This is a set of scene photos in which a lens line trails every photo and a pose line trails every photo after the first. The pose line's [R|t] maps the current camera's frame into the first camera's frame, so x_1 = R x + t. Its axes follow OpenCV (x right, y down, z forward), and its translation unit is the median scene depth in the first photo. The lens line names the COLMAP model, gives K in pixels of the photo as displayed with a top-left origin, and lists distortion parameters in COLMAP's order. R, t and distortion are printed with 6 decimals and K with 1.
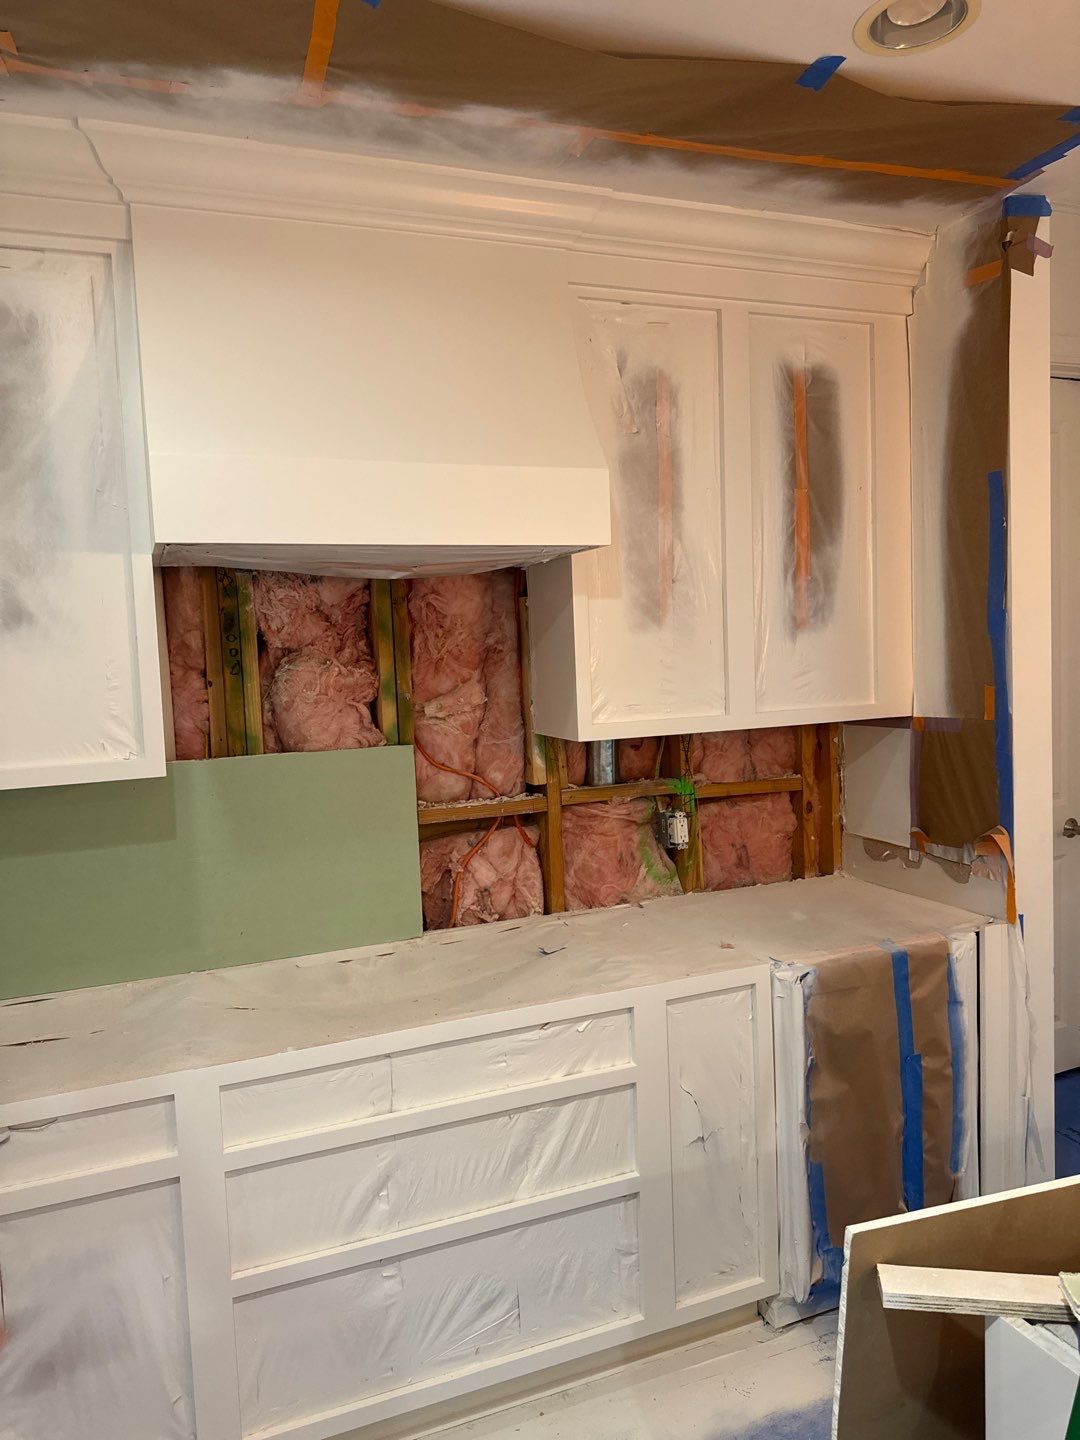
lens RADIAL K [[1010.8, 0, 543.0], [0, 1010.8, 721.8], [0, 0, 1]] dist [0.084480, -0.120511]
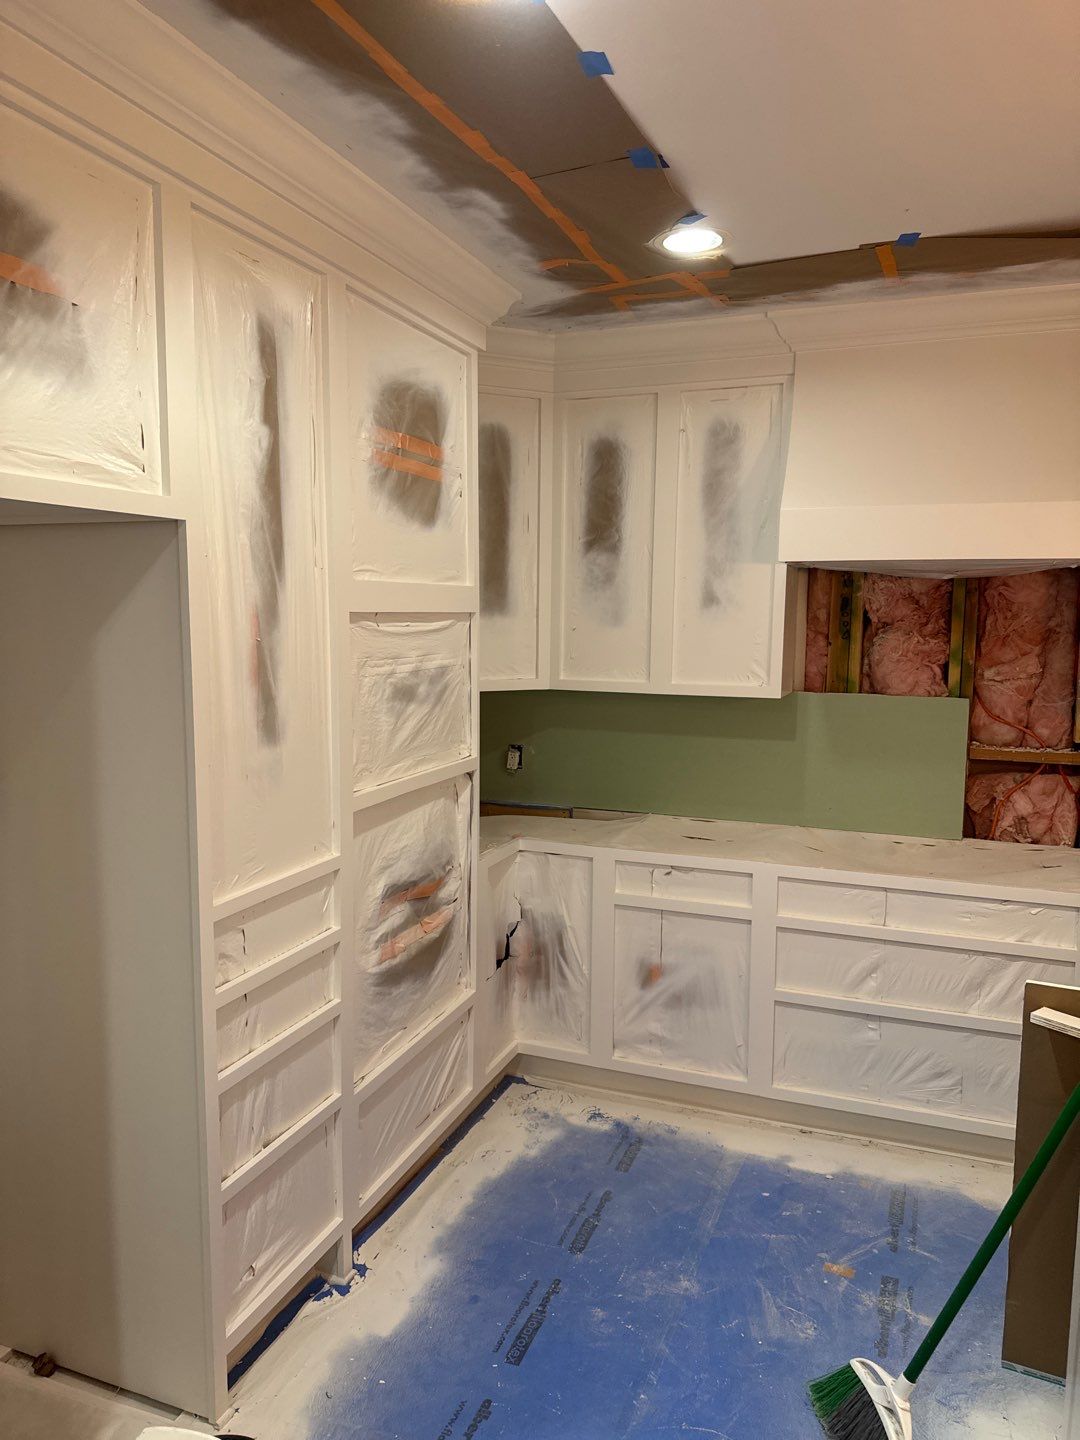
lens RADIAL K [[985.0, 0, 559.5], [0, 985.0, 718.9], [0, 0, 1]] dist [0.082841, -0.092407]
pose [[0.752317, 0.119020, -0.647961, 0.331700], [-0.089394, 0.992891, 0.078588, -0.006071], [0.652708, -0.001199, 0.757608, -0.369915]]
